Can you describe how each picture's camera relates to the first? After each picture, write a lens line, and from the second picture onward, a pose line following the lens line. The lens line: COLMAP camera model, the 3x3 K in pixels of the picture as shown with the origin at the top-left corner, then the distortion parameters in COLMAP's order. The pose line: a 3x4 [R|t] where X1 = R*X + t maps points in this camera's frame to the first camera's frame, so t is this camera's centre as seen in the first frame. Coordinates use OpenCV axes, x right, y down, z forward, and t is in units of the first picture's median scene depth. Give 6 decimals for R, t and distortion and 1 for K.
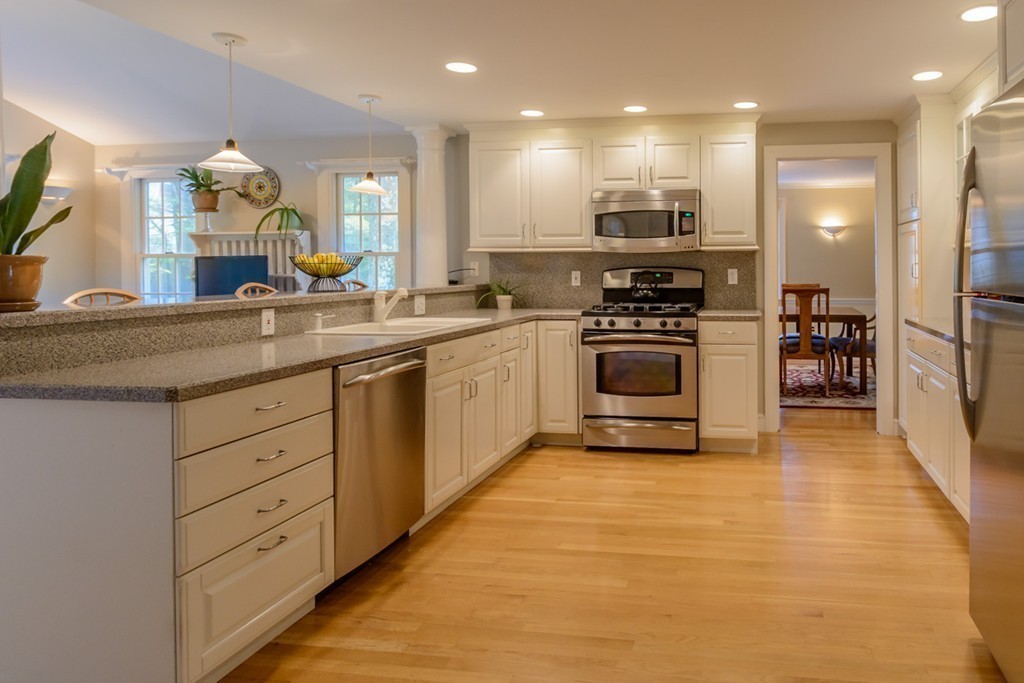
lens RADIAL K [[654.8, 0, 669.4], [0, 654.8, 274.2], [0, 0, 1]] dist [0.003614, 0.000070]
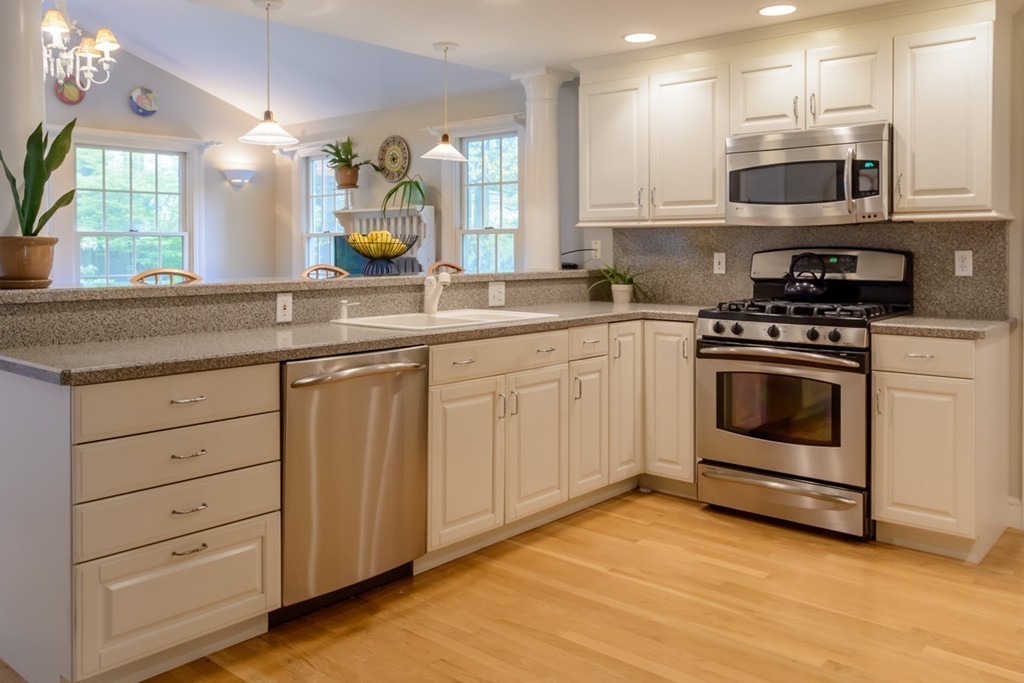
lens RADIAL K [[851.0, 0, 482.8], [0, 851.0, 262.2], [0, 0, 1]] dist [0.002768, -0.002972]
pose [[0.832088, 0.011113, -0.554532, 0.177431], [-0.006748, 0.999928, 0.009914, -0.002464], [0.554602, -0.004507, 0.832103, 0.109707]]
